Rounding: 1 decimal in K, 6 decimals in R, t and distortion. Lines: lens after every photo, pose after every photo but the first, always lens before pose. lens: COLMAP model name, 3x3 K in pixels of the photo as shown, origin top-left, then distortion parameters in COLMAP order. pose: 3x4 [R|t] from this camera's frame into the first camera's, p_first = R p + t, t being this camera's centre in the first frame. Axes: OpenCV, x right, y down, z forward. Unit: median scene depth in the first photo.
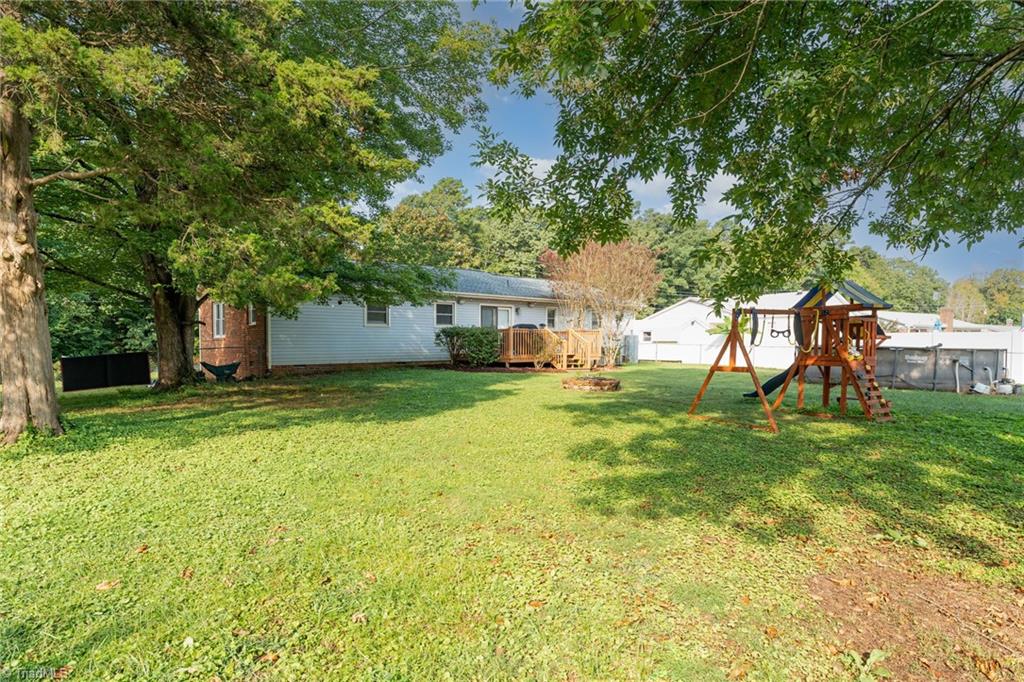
lens RADIAL K [[522.8, 0, 510.6], [0, 522.8, 338.4], [0, 0, 1]] dist [0.000766, -0.000006]
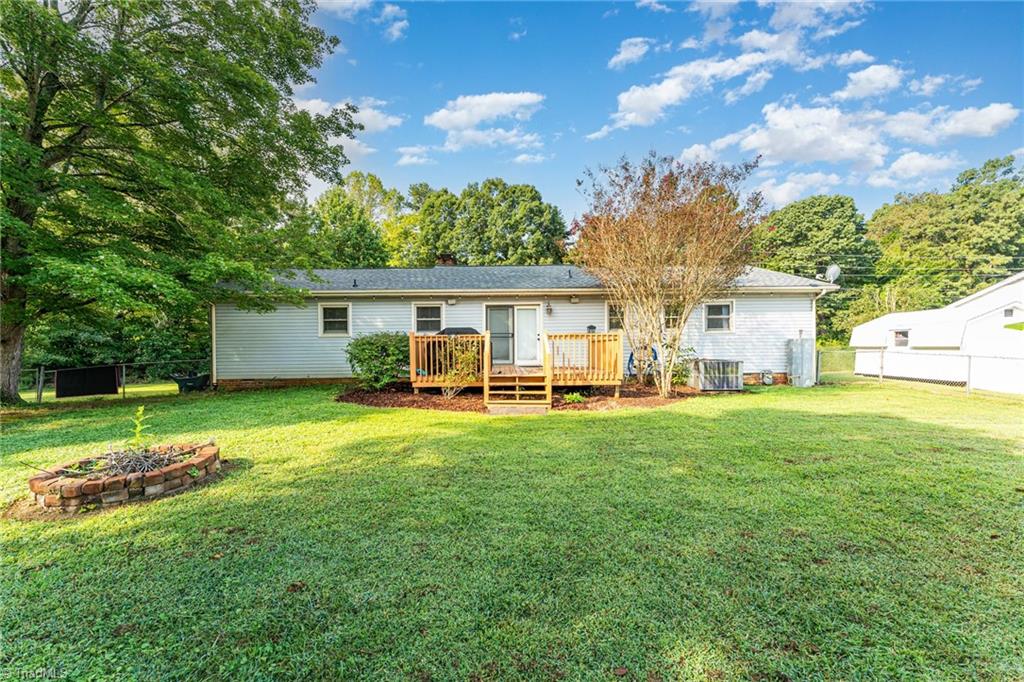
lens RADIAL K [[409.0, 0, 513.5], [0, 409.0, 340.1], [0, 0, 1]] dist [0.000591, -0.000736]
pose [[0.775038, -0.019228, -0.631622, 0.340226], [0.013988, 0.999814, -0.013273, -0.003242], [0.631760, 0.001452, 0.775163, 0.550034]]
